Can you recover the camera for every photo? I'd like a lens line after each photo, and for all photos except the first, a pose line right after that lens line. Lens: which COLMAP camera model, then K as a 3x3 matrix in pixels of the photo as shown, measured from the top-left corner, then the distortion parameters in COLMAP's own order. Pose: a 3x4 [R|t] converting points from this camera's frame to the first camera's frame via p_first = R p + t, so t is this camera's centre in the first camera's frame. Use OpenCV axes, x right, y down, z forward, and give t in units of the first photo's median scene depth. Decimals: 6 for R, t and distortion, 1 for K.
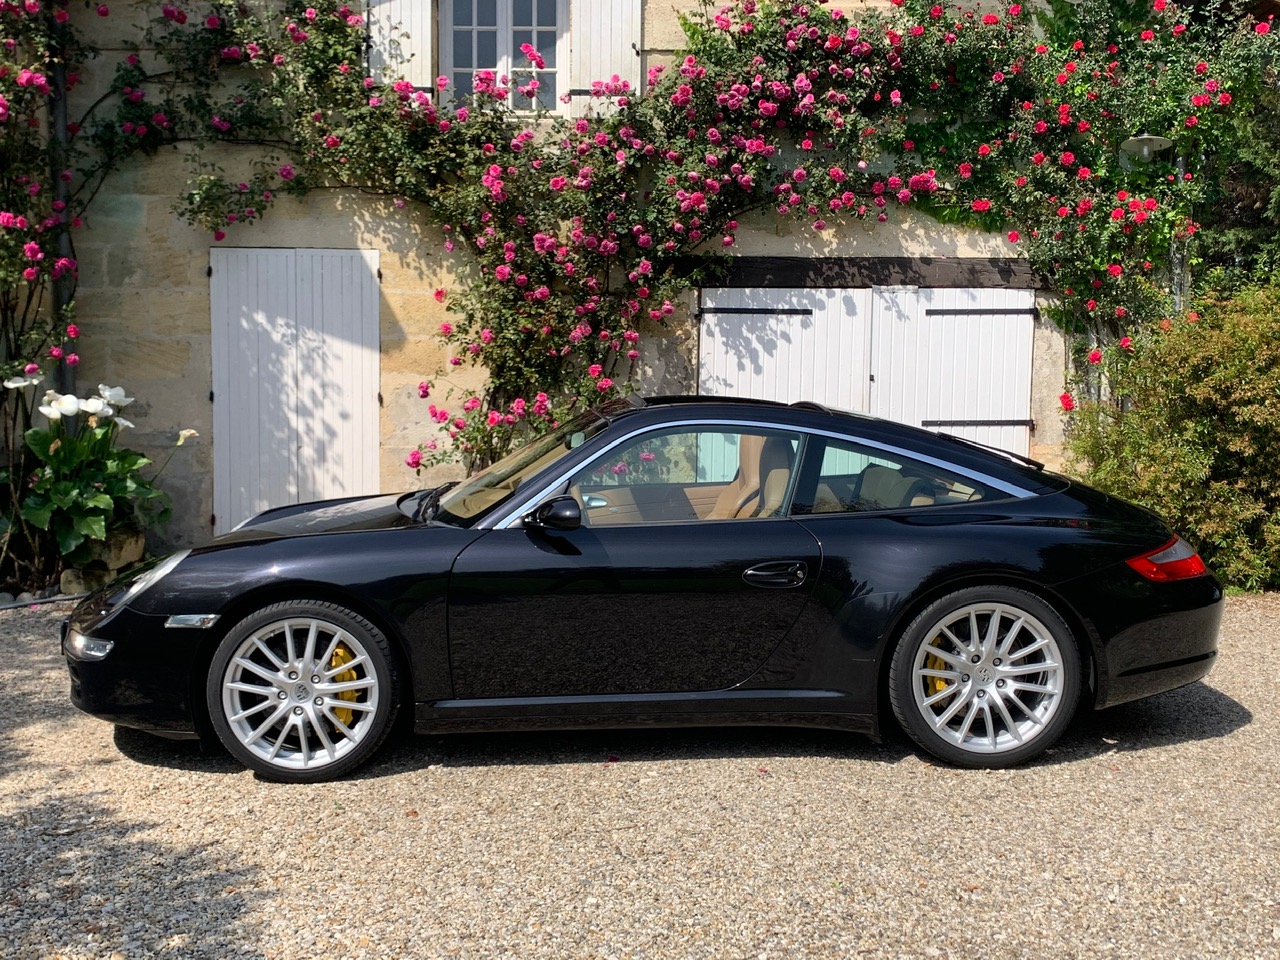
lens RADIAL K [[1341.1, 0, 642.3], [0, 1341.1, 485.9], [0, 0, 1]] dist [0.053037, 0.000000]
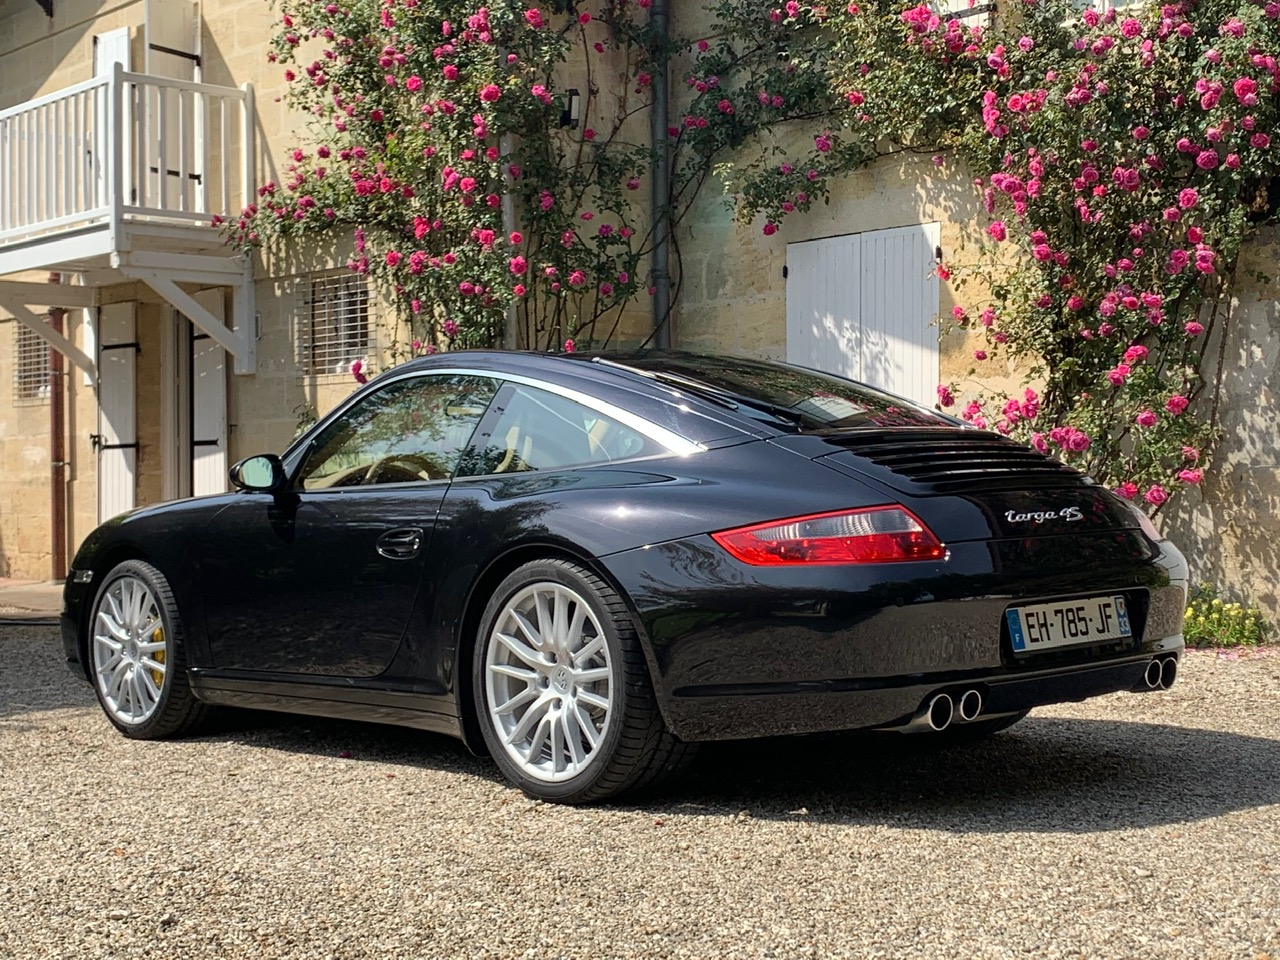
lens RADIAL K [[1861.2, 0, 636.8], [0, 1861.2, 475.9], [0, 0, 1]] dist [0.132403, 0.000000]
pose [[0.645825, -0.014609, -0.763346, 0.525878], [-0.043013, 0.997533, -0.055482, 0.040648], [0.762273, 0.068666, 0.643603, 0.172721]]
